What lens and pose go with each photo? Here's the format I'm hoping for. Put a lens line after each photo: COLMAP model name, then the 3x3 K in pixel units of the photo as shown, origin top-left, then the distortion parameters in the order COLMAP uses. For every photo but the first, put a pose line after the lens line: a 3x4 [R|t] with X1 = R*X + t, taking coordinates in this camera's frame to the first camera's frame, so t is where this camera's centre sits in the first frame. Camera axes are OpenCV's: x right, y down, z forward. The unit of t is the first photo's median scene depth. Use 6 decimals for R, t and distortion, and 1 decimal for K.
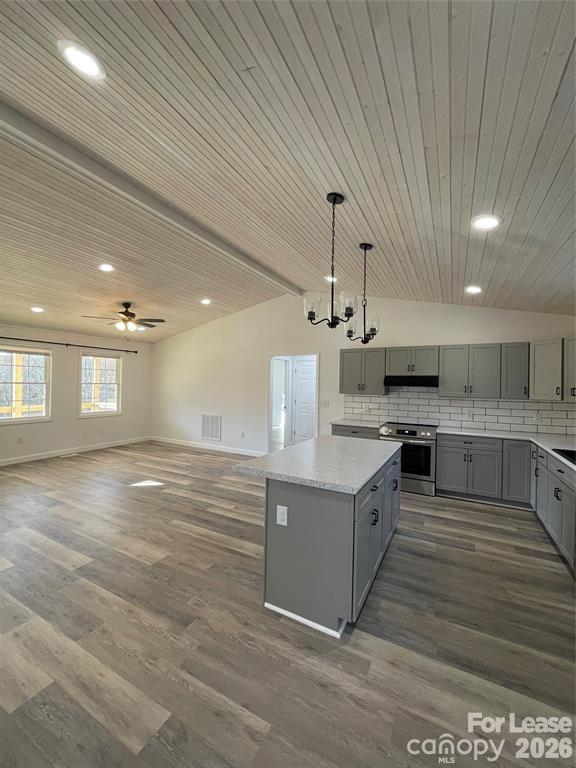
lens RADIAL K [[309.5, 0, 287.2], [0, 309.5, 386.1], [0, 0, 1]] dist [0.005568, -0.000305]
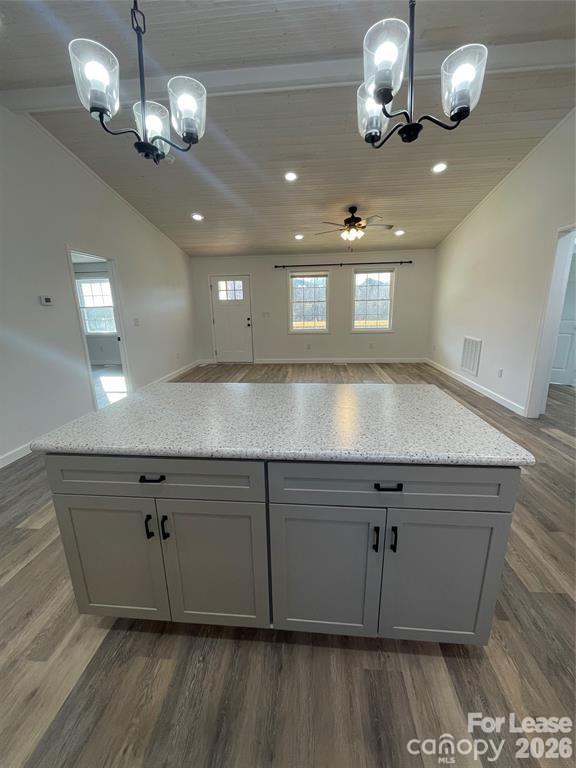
lens RADIAL K [[309.5, 0, 288.3], [0, 309.5, 382.2], [0, 0, 1]] dist [0.005568, -0.000305]
pose [[0.391671, 0.200696, -0.897950, 0.371571], [0.021084, 0.973707, 0.226825, 0.025673], [0.919864, -0.107774, 0.377142, 0.475152]]
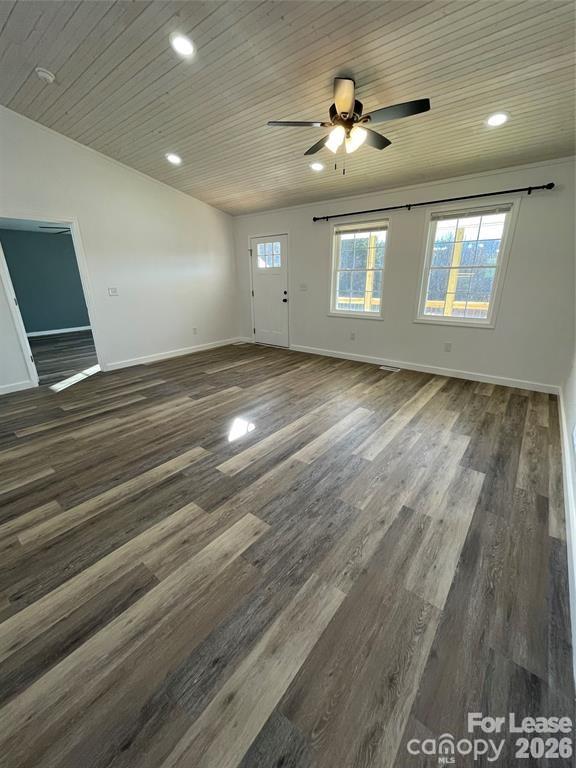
lens RADIAL K [[309.5, 0, 290.2], [0, 309.5, 381.2], [0, 0, 1]] dist [0.005568, -0.000305]
pose [[-0.180415, 0.307194, -0.934389, 0.089478], [0.002834, 0.950136, 0.311824, 0.017352], [0.983587, 0.053609, -0.172289, 1.141297]]
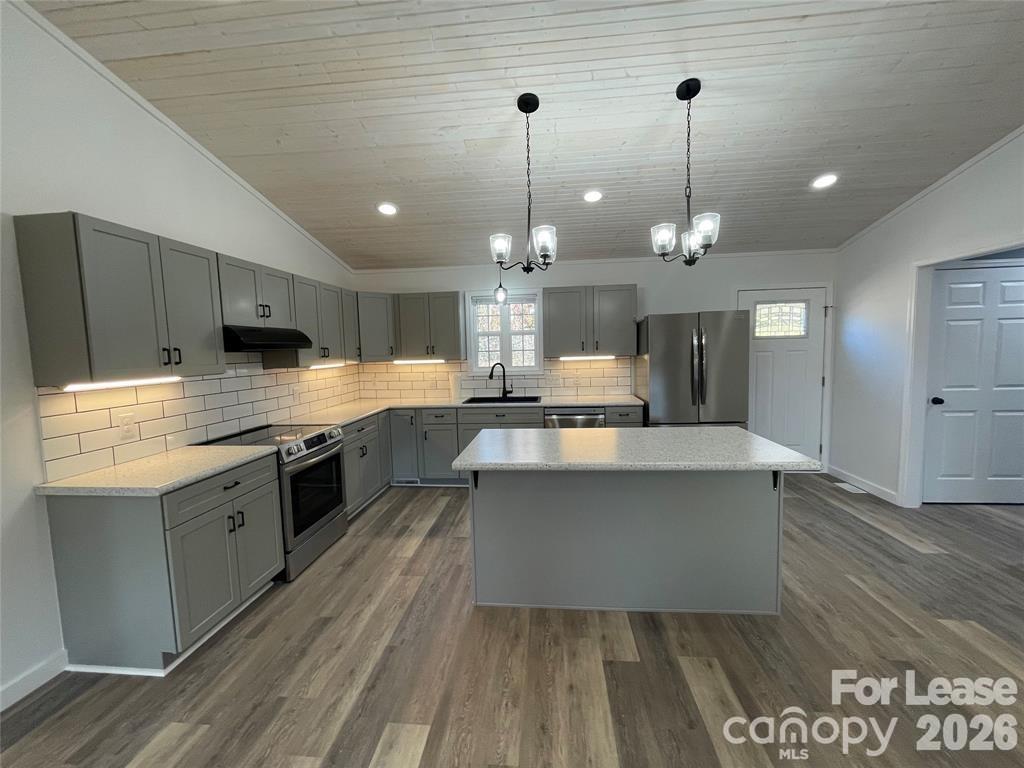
lens RADIAL K [[412.7, 0, 512.9], [0, 412.7, 383.8], [0, 0, 1]] dist [0.005568, -0.000305]
pose [[-0.385723, -0.087502, 0.918456, -0.331449], [0.021134, 0.994393, 0.103613, -0.006121], [-0.922373, 0.059377, -0.381711, 0.896899]]
